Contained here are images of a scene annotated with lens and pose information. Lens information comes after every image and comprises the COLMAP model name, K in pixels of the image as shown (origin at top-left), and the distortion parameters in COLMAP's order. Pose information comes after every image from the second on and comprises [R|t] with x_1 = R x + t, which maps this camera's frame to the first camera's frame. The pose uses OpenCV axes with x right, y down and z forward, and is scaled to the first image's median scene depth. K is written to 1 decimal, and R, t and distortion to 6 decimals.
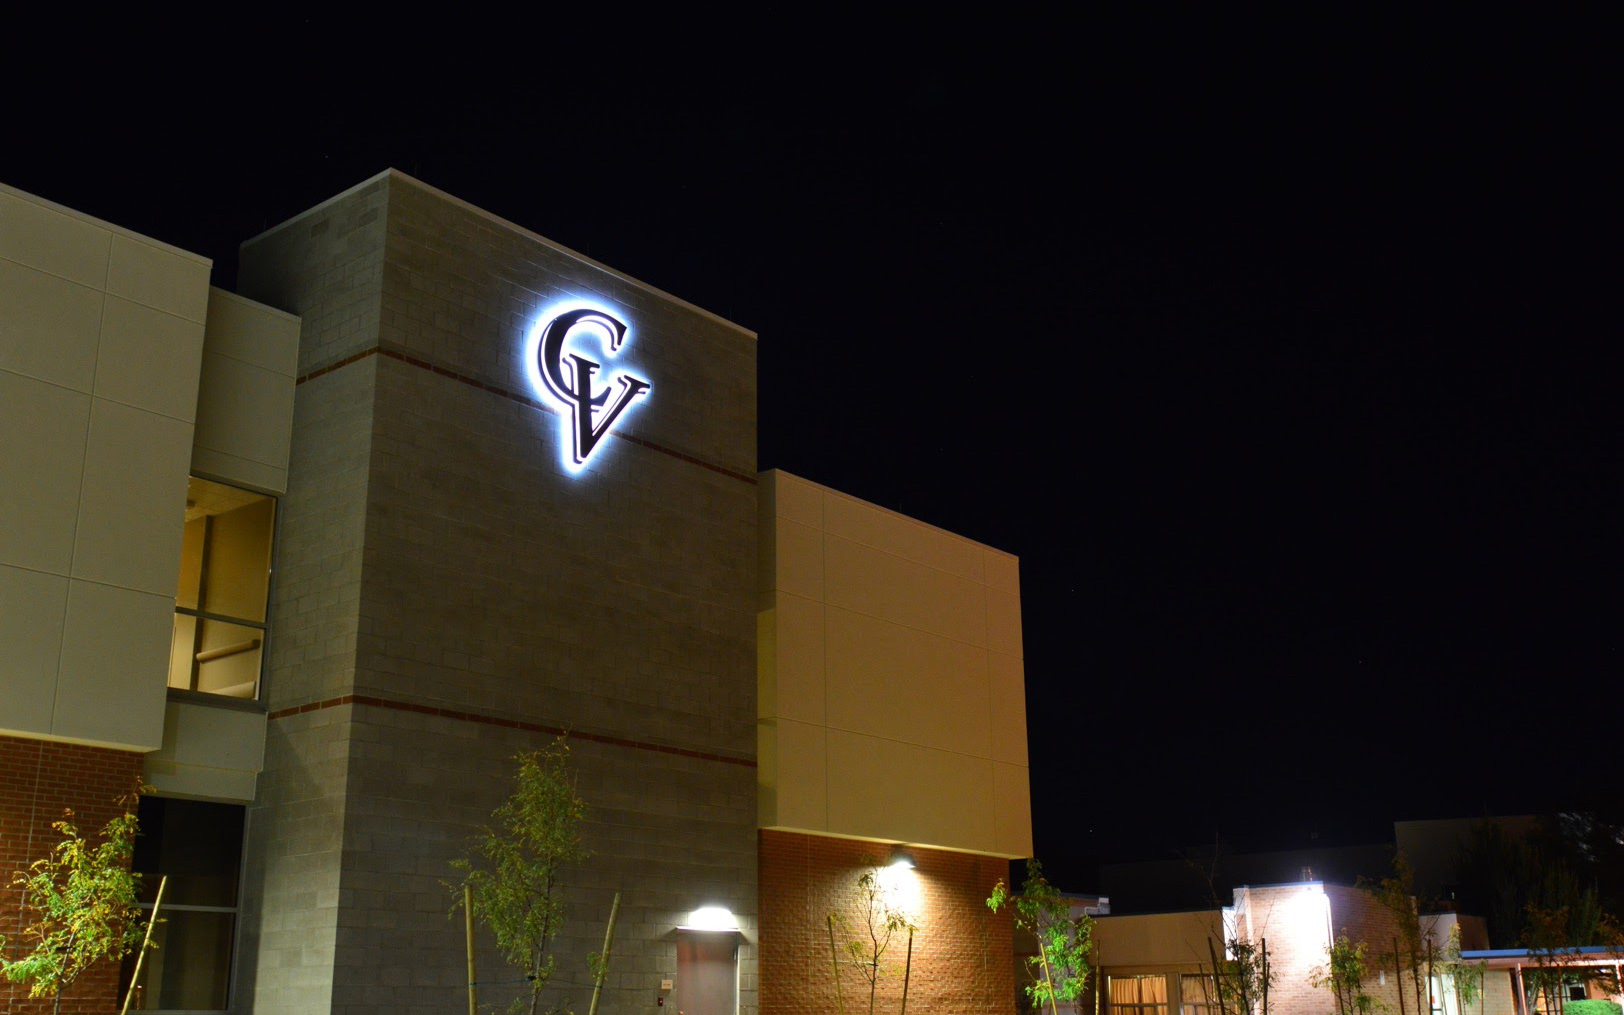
lens RADIAL K [[1666.3, 0, 820.0], [0, 1666.3, 504.2], [0, 0, 1]] dist [-0.000717, 0.000000]
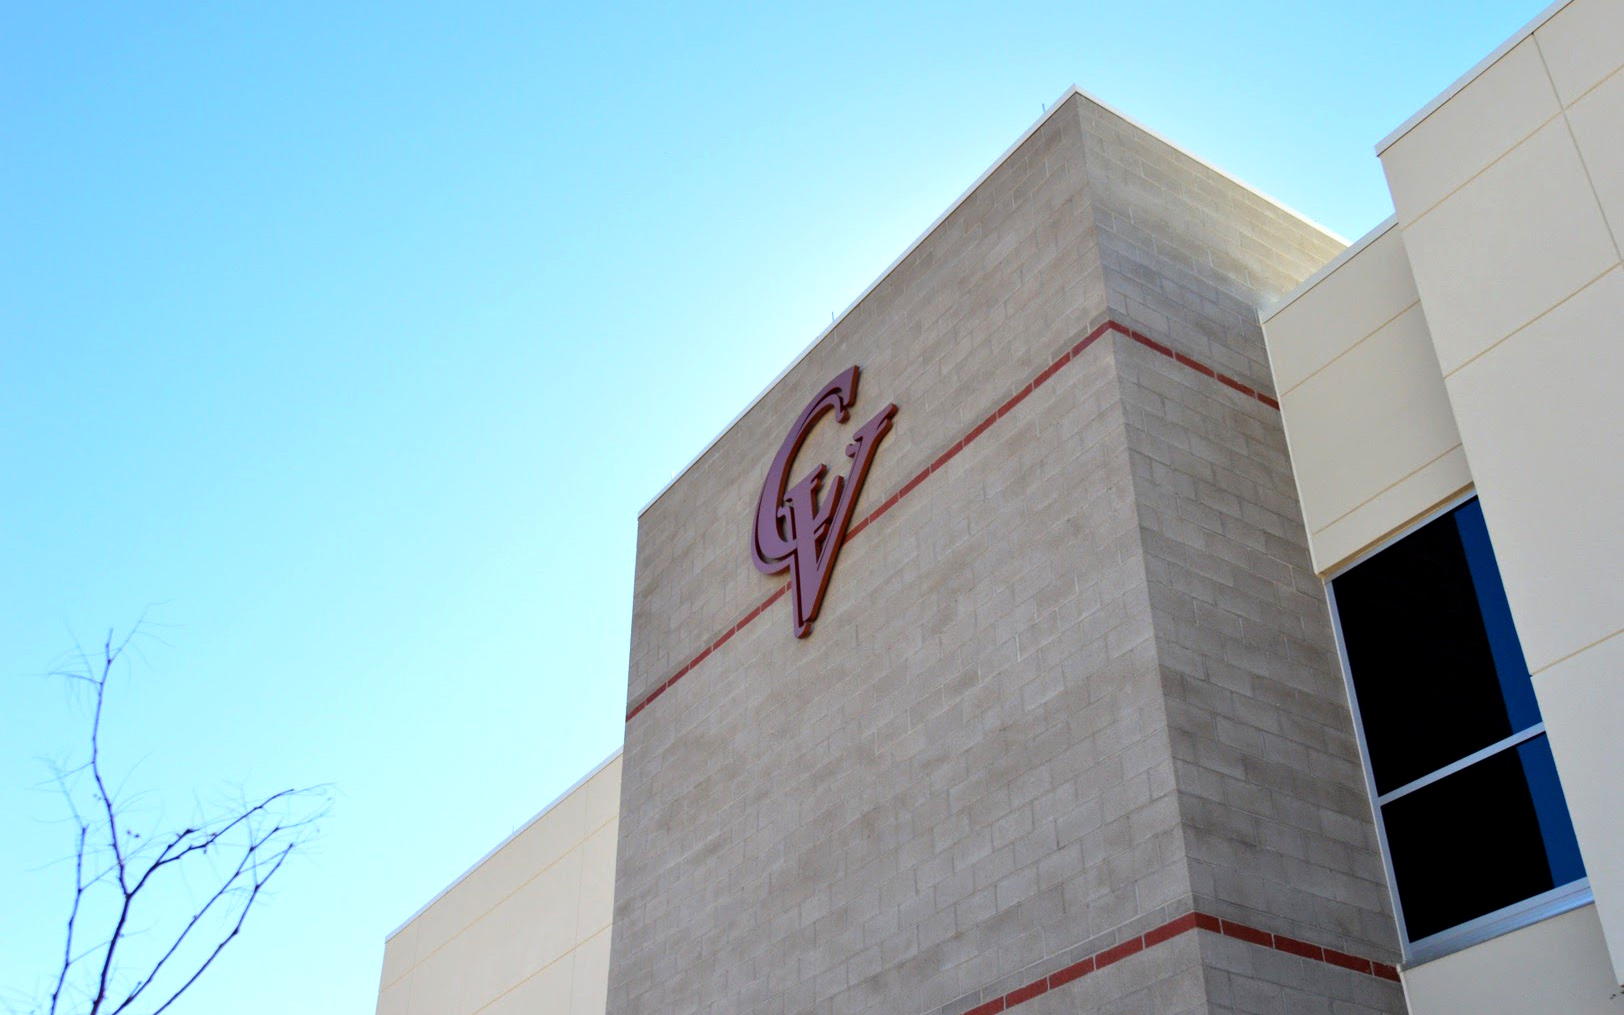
lens RADIAL K [[1666.3, 0, 818.5], [0, 1666.3, 514.8], [0, 0, 1]] dist [-0.000717, 0.000000]
pose [[-0.287204, -0.532256, -0.796378, 0.366110], [0.301672, 0.738835, -0.602592, 0.316956], [0.909125, -0.413311, -0.051629, 1.071071]]
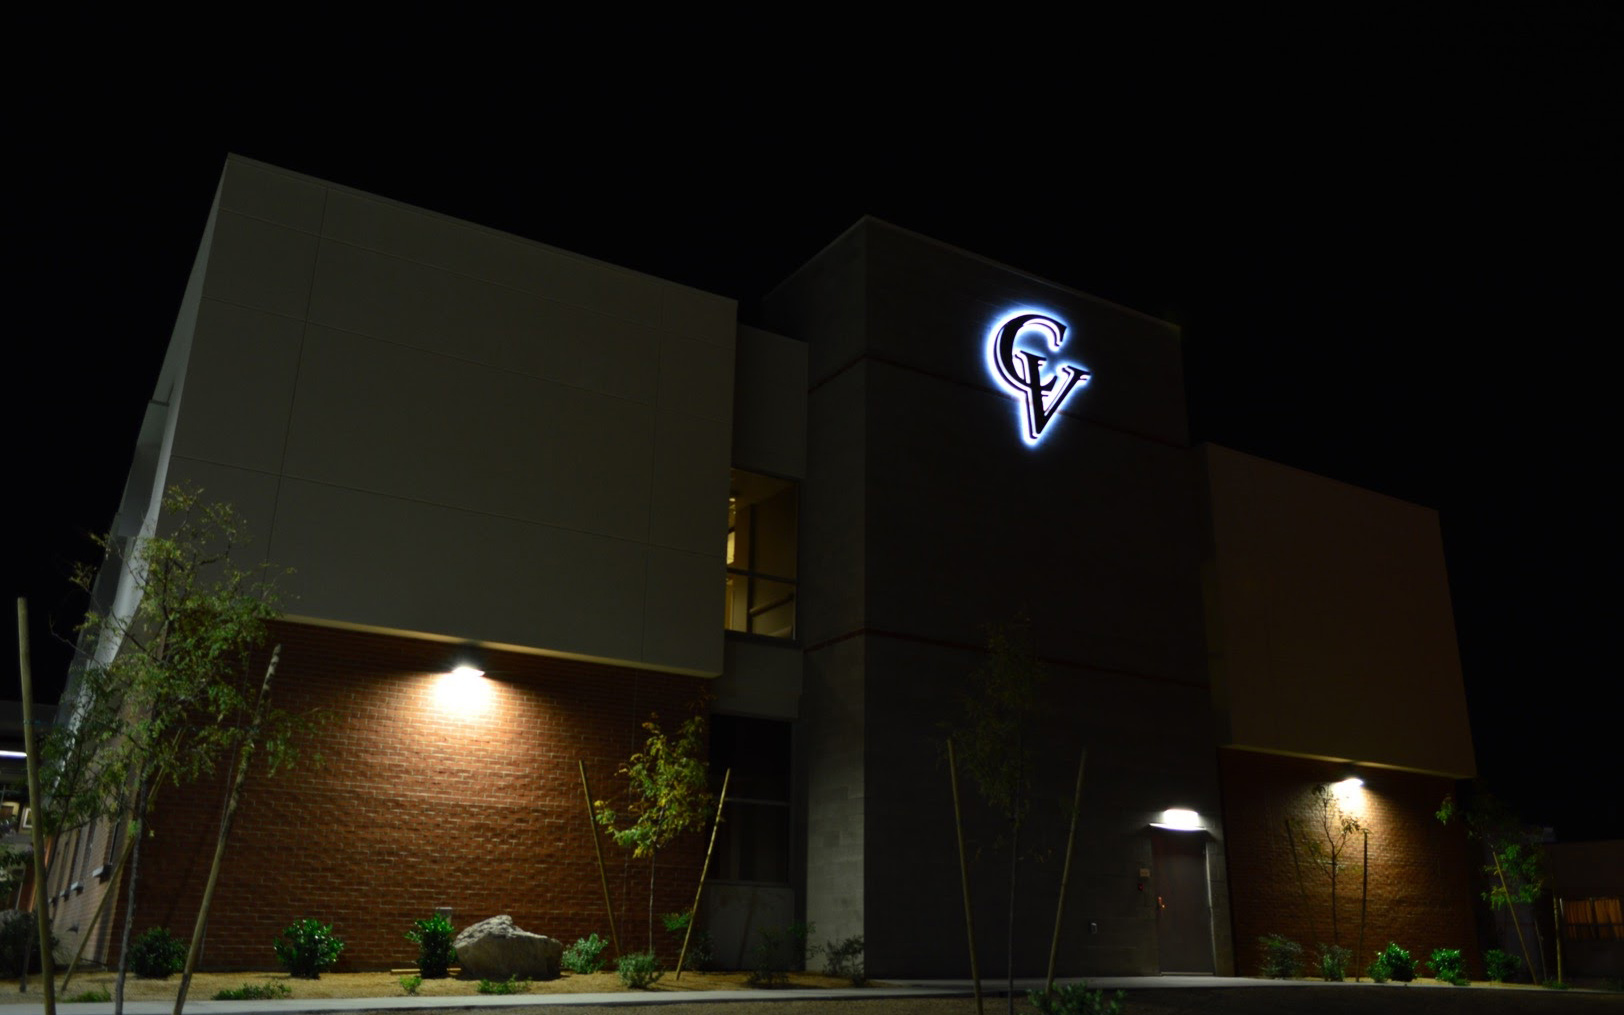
lens RADIAL K [[1286.0, 0, 813.1], [0, 1286.0, 500.2], [0, 0, 1]] dist [-0.009701, -0.004346]
pose [[0.943858, -0.082324, -0.319930, -0.001876], [0.070923, 0.996367, -0.047148, 0.053377], [0.322649, 0.021811, 0.946267, 0.067942]]
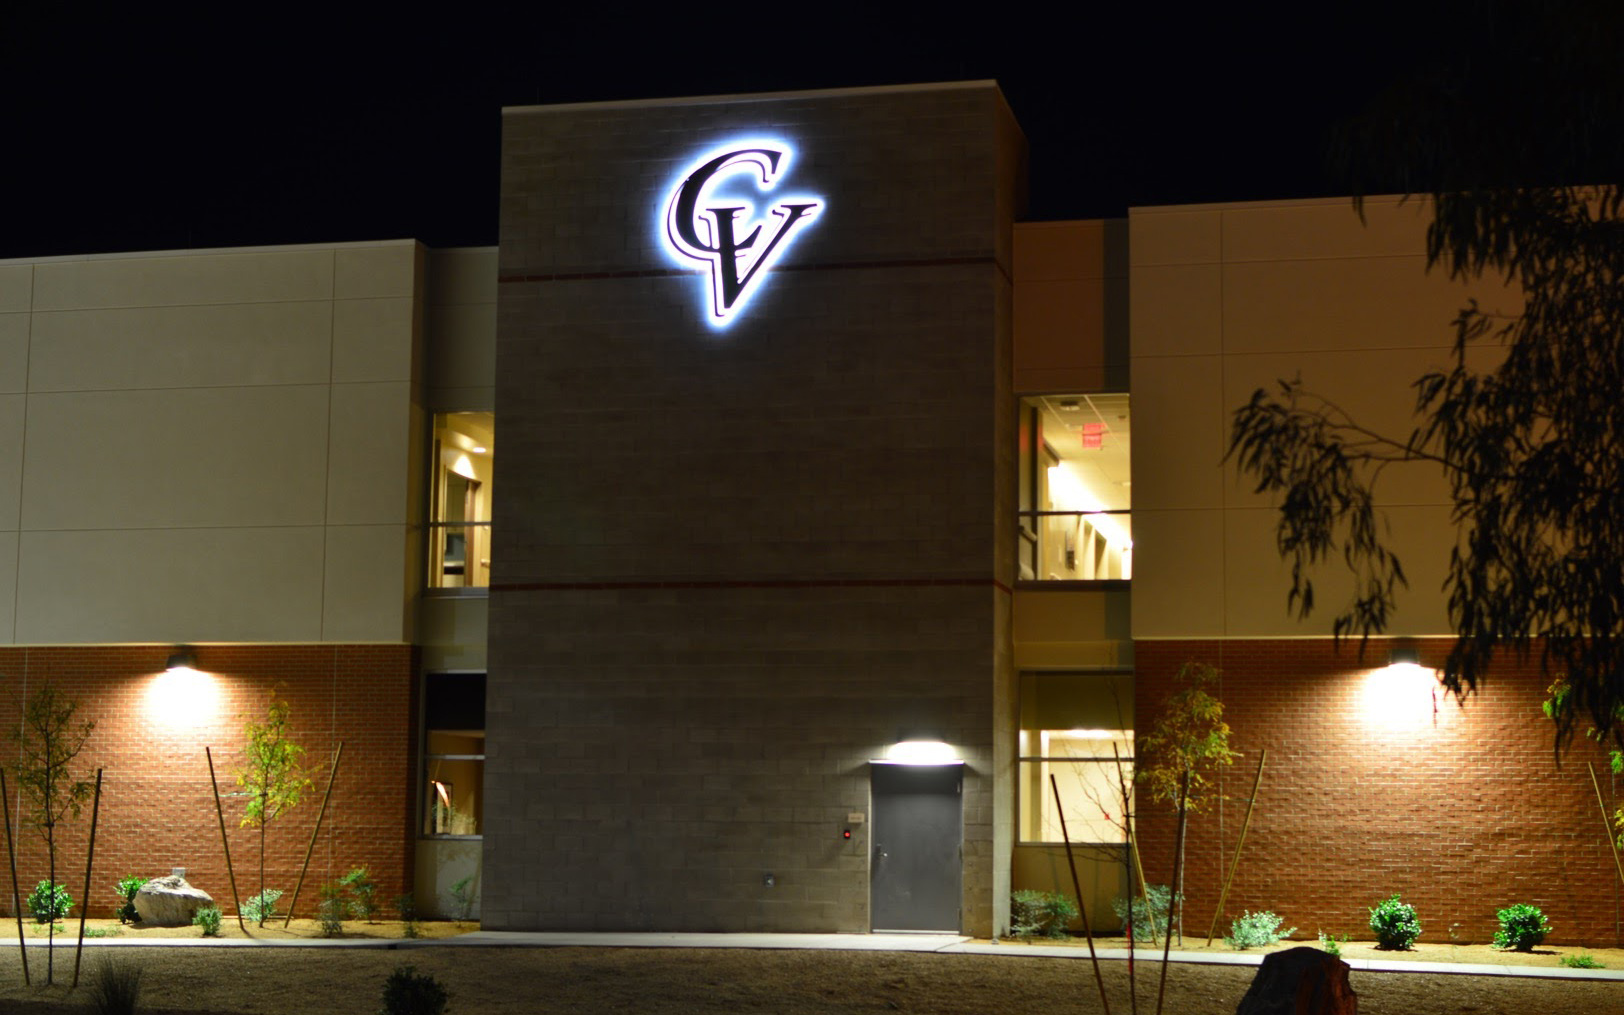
lens RADIAL K [[2486.9, 0, 812.0], [0, 2486.9, 507.9], [0, 0, 1]] dist [0.007259, 0.000000]
pose [[0.444415, -0.098929, -0.890342, 1.224527], [0.252285, 0.967477, 0.018429, 0.074461], [0.859562, -0.232810, 0.454920, 0.341876]]
